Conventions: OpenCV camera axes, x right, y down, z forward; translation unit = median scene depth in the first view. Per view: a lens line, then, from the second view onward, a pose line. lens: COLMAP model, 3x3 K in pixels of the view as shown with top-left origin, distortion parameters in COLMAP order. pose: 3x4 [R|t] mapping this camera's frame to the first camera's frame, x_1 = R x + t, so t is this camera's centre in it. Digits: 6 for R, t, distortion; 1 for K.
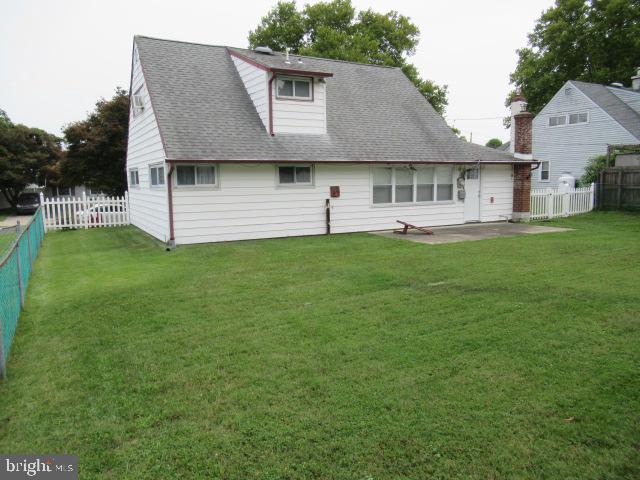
lens RADIAL K [[482.0, 0, 320.0], [0, 482.0, 240.0], [0, 0, 1]] dist [-0.003852, 0.006855]
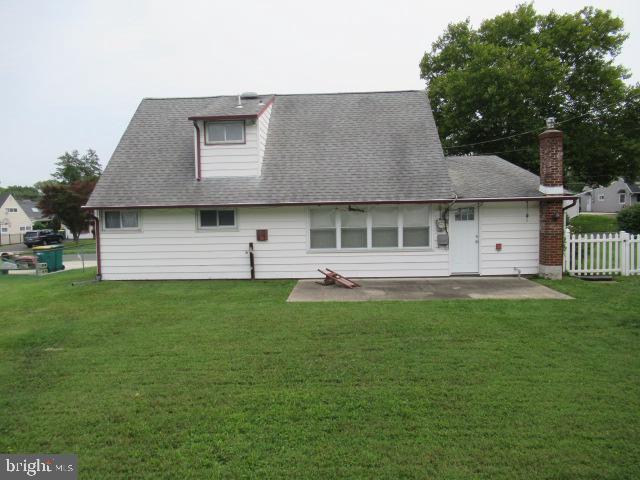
lens RADIAL K [[482.0, 0, 320.0], [0, 482.0, 240.0], [0, 0, 1]] dist [-0.003852, 0.006855]
pose [[0.854726, 0.030470, -0.518185, 0.550703], [-0.056352, 0.997822, -0.034278, -0.056557], [0.516012, 0.058499, 0.854581, 0.212201]]
